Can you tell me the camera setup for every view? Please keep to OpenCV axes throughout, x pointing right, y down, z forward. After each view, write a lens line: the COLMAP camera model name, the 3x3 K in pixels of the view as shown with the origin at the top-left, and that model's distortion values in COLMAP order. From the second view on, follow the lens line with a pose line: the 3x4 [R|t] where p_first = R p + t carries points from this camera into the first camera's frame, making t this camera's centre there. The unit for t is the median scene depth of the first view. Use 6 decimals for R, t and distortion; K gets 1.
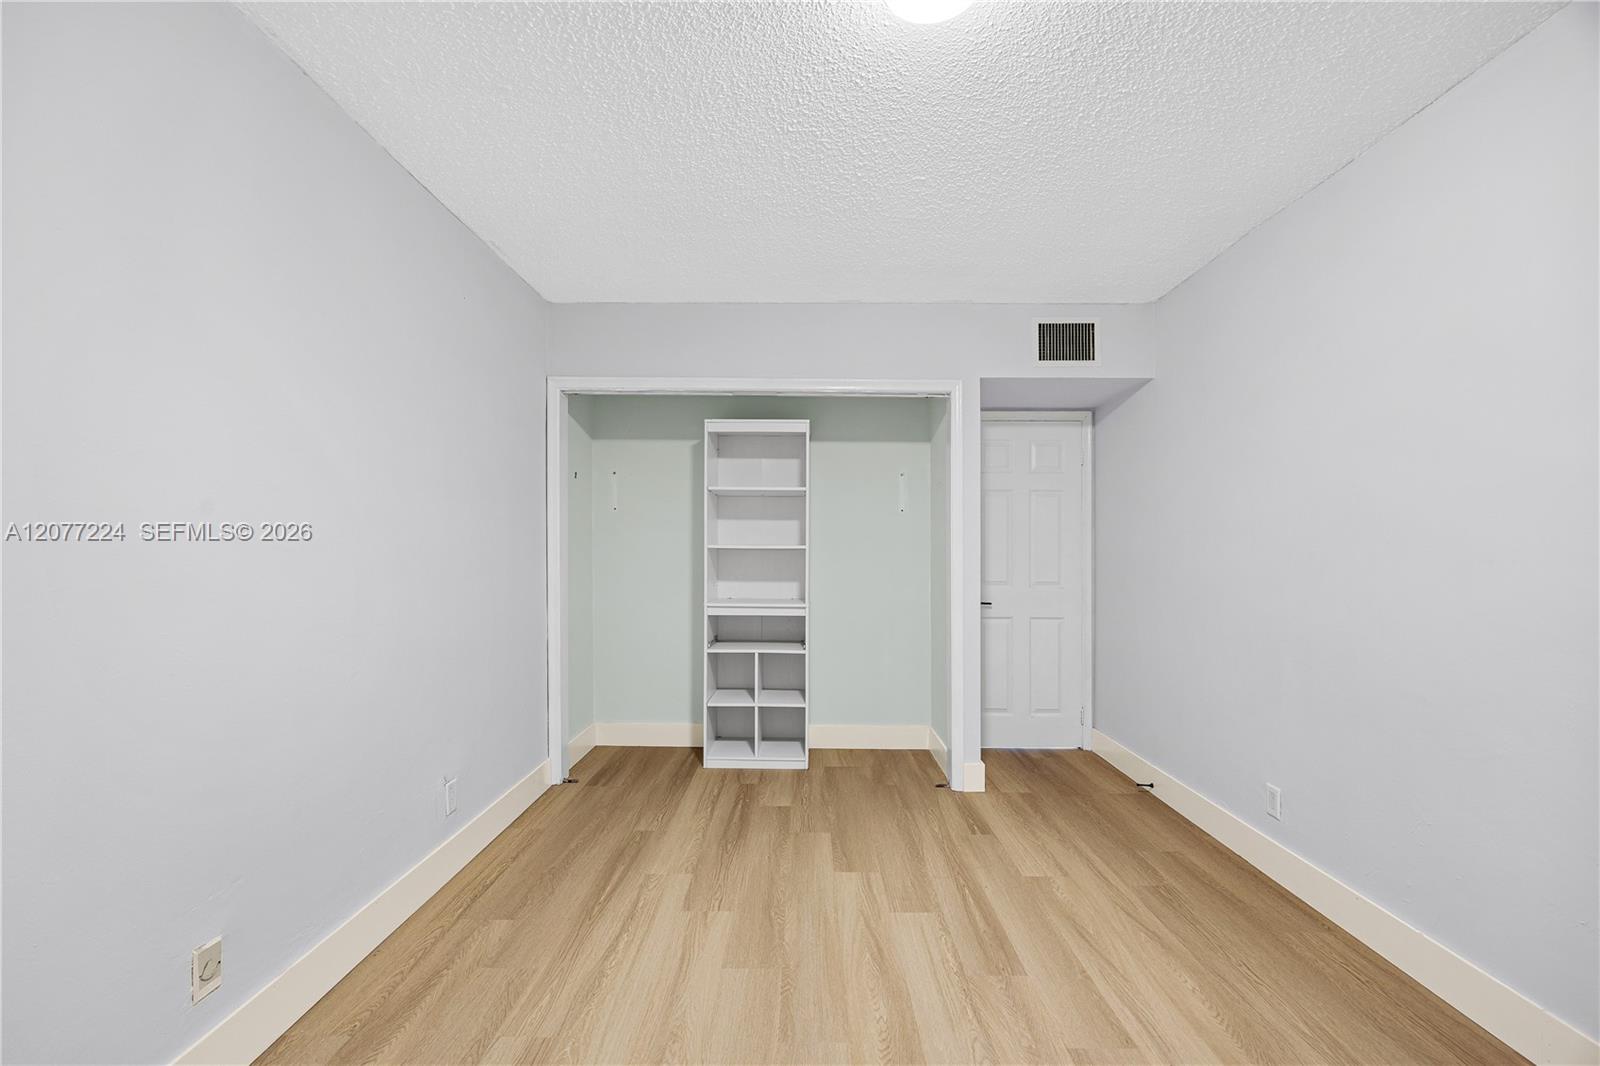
lens RADIAL K [[633.9, 0, 802.4], [0, 633.9, 539.7], [0, 0, 1]] dist [-0.000208, -0.000022]
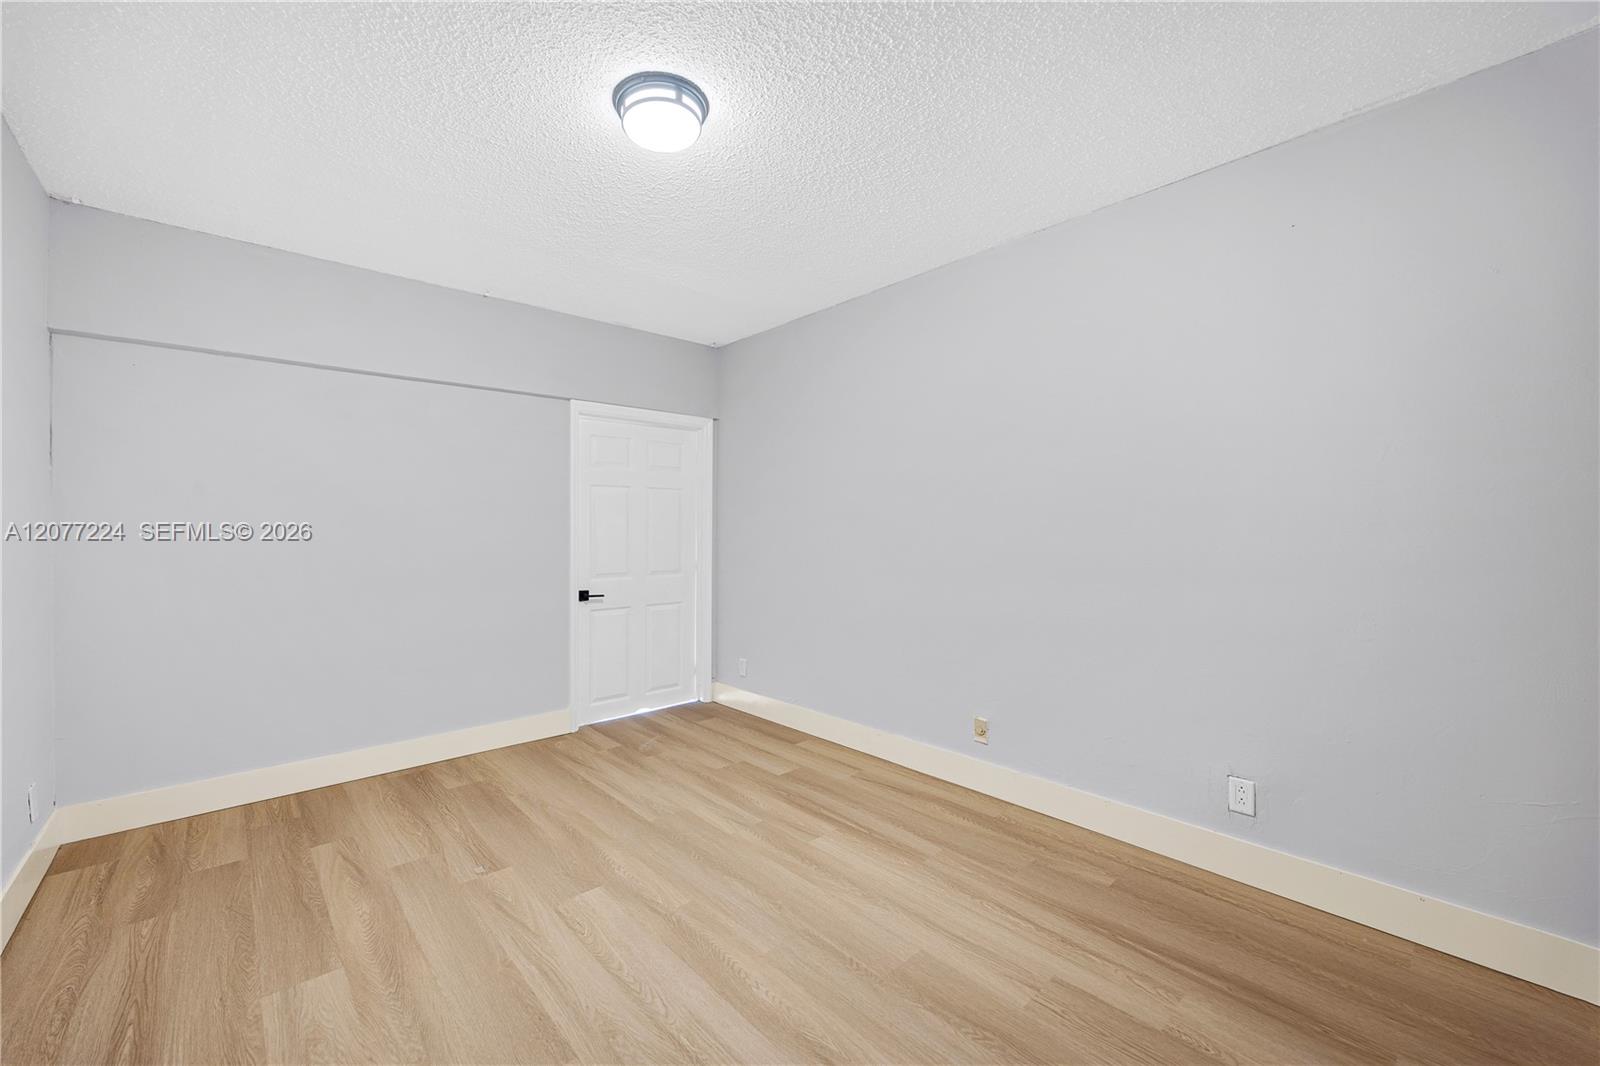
lens RADIAL K [[633.9, 0, 800.2], [0, 633.9, 533.7], [0, 0, 1]] dist [-0.000208, -0.000022]
pose [[-0.723703, 0.004116, -0.690099, 0.626983], [0.016627, 0.999796, -0.011473, 0.039857], [0.689911, -0.019777, -0.723624, 1.465531]]
